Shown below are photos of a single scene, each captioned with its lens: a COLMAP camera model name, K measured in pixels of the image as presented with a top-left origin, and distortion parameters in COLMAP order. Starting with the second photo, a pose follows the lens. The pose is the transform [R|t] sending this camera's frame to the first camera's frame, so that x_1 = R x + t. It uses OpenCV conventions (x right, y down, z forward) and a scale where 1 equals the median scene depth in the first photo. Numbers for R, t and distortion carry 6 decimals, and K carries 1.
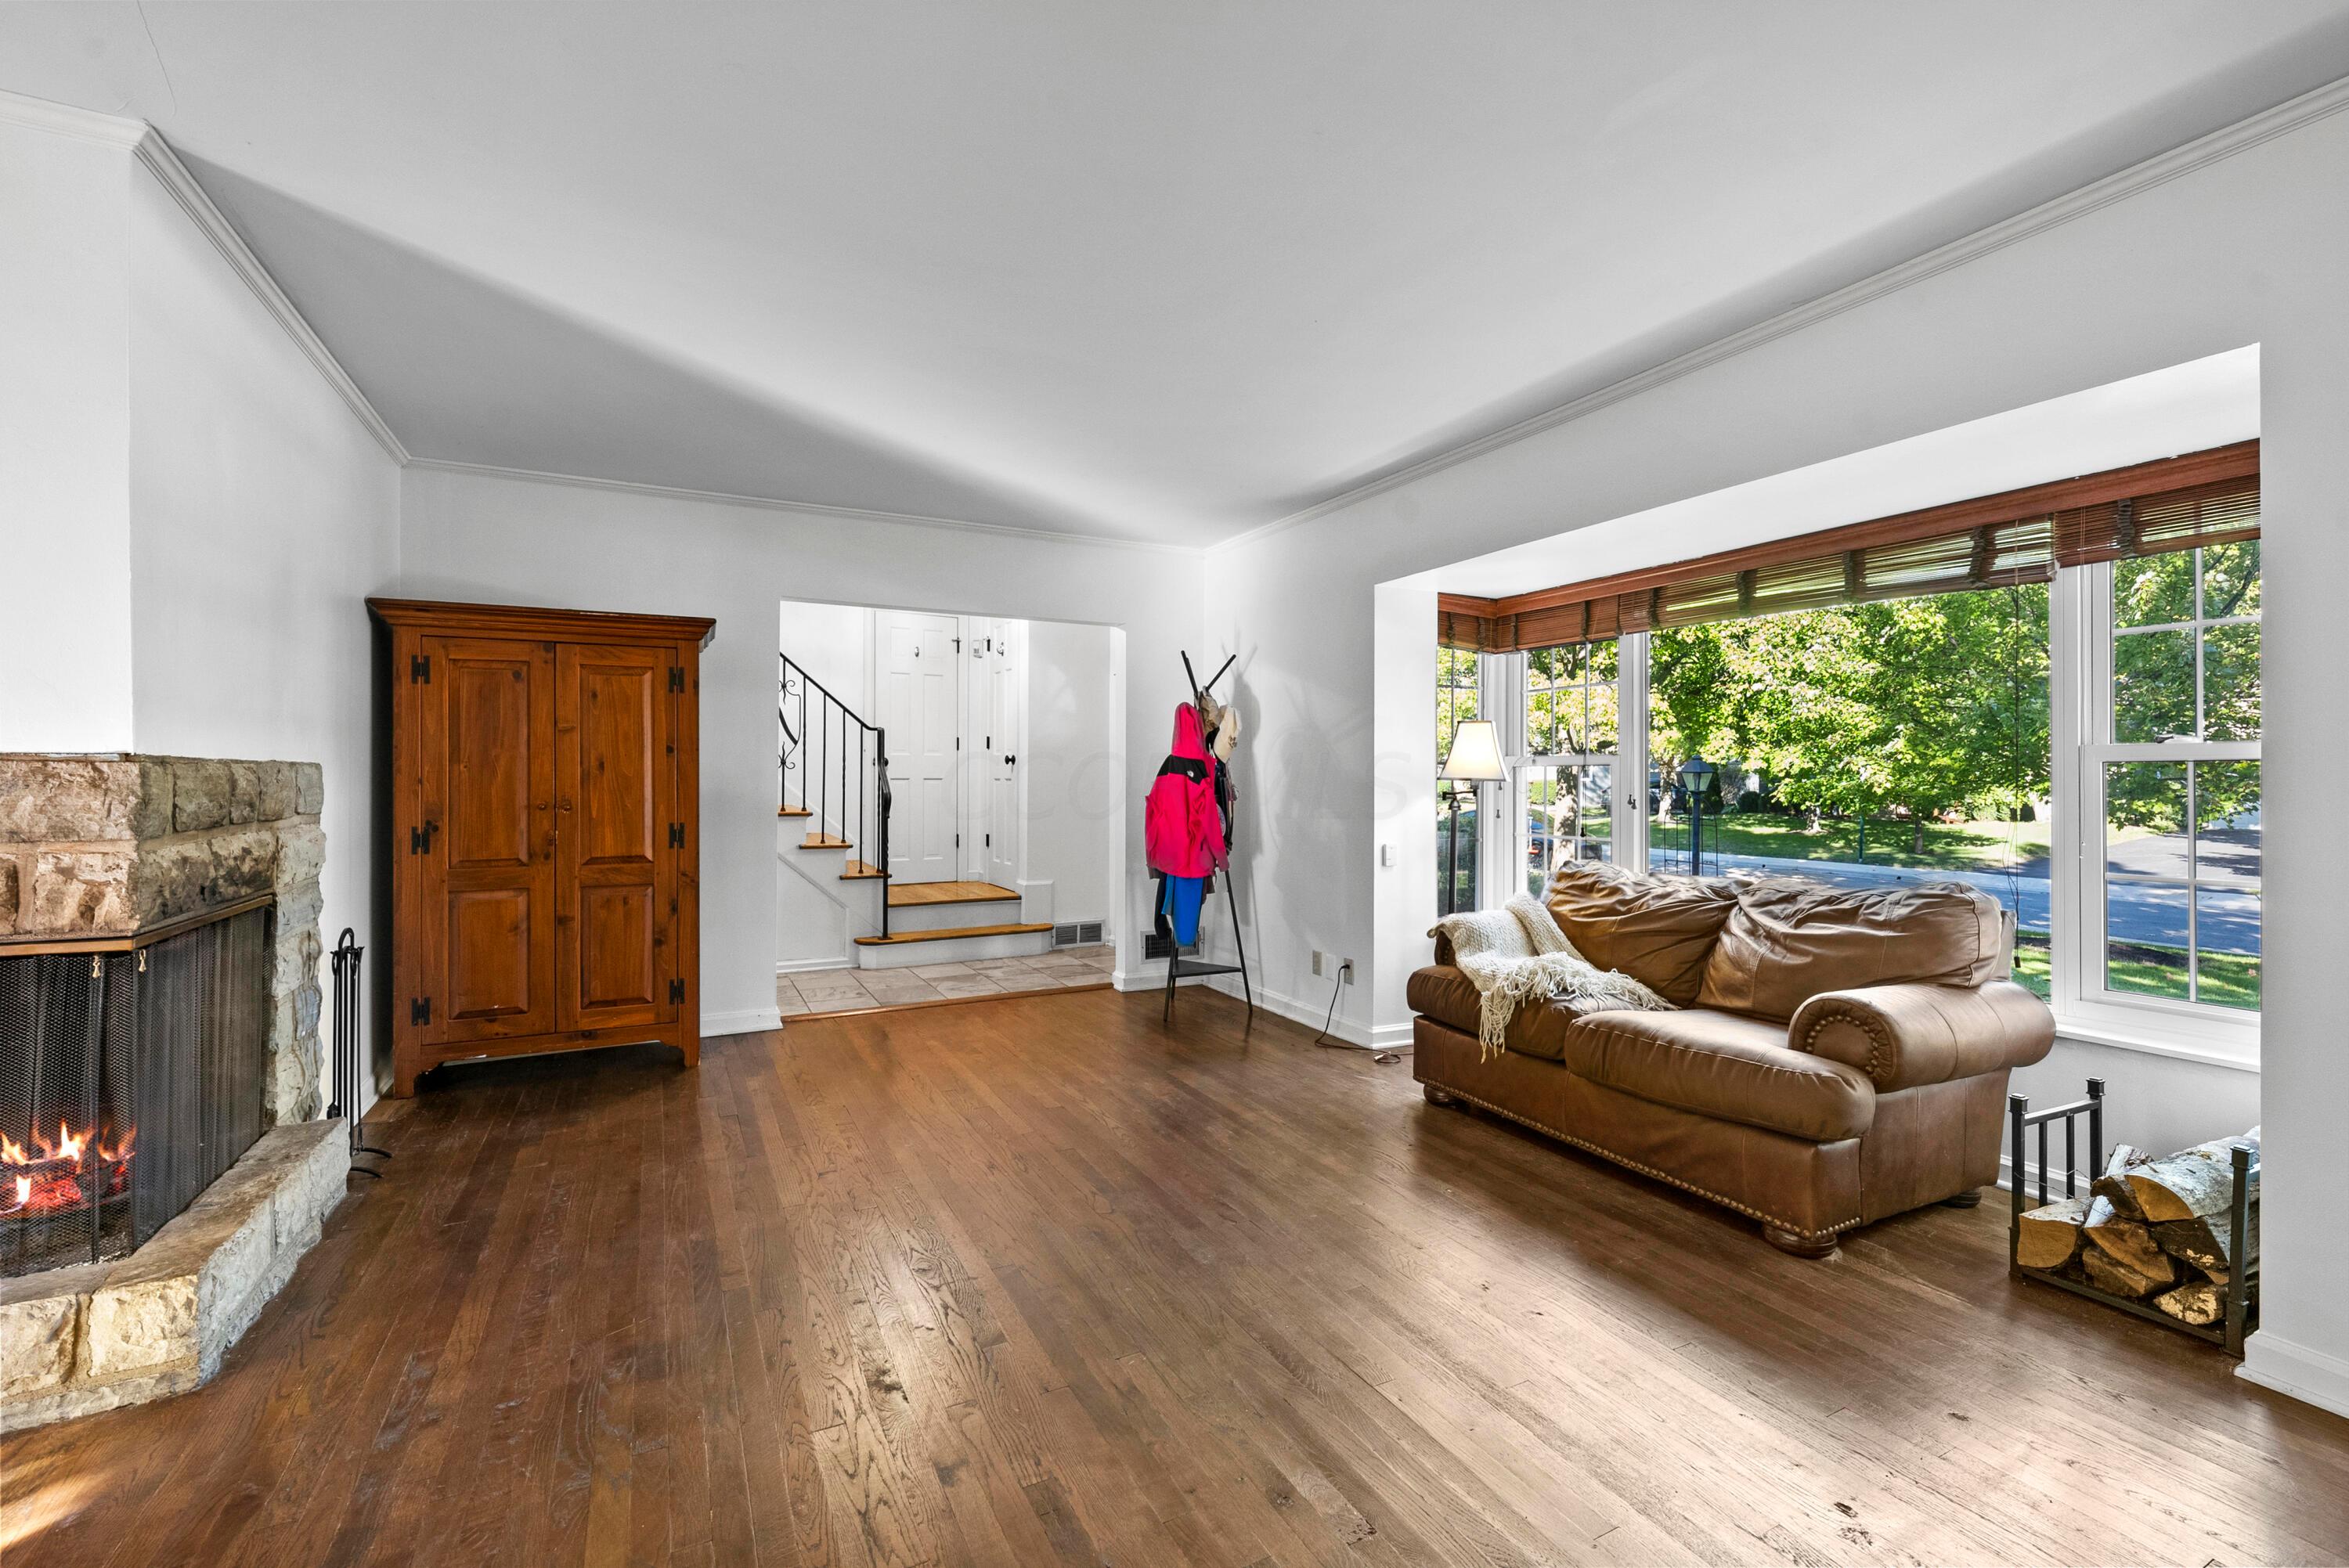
lens RADIAL K [[1013.2, 0, 1174.5], [0, 1013.2, 784.0], [0, 0, 1]] dist [0.000184, 0.000079]
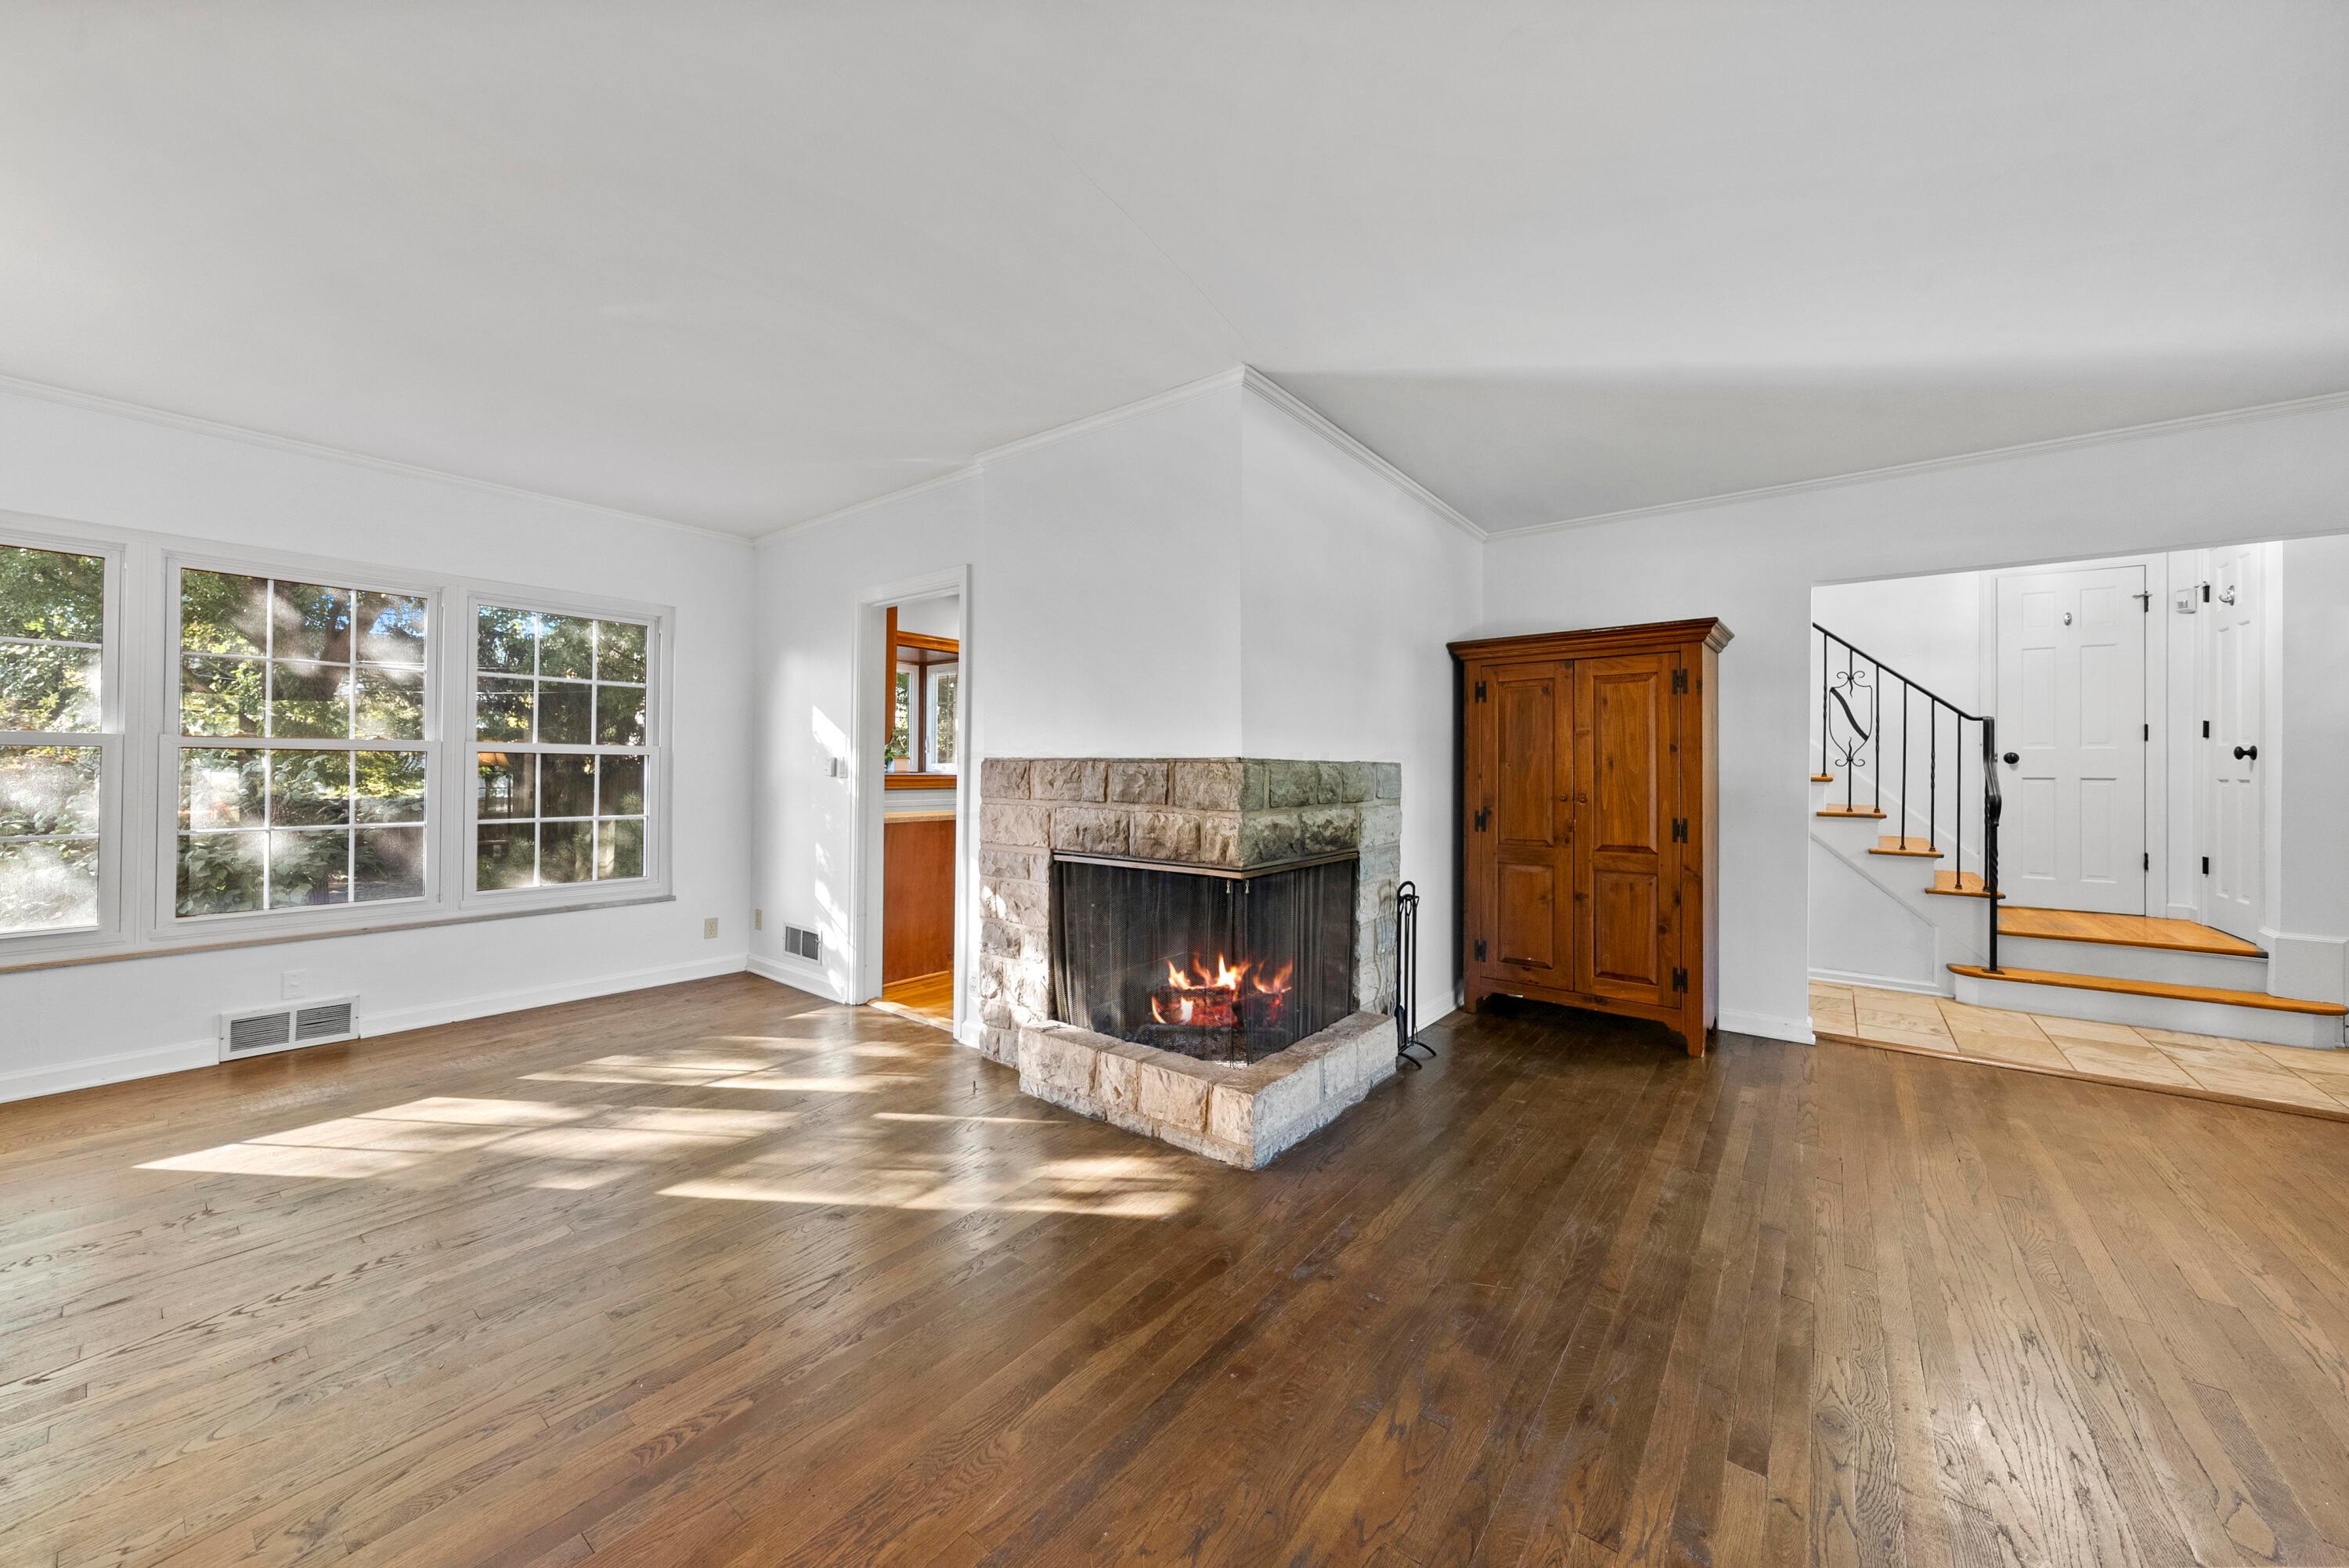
lens RADIAL K [[828.5, 0, 1182.7], [0, 828.5, 767.8], [0, 0, 1]] dist [-0.001968, -0.000156]
pose [[0.429136, -0.000807, -0.903240, 0.065209], [-0.011960, 0.999907, -0.006576, -0.002134], [0.903161, 0.013625, 0.429086, 0.184767]]
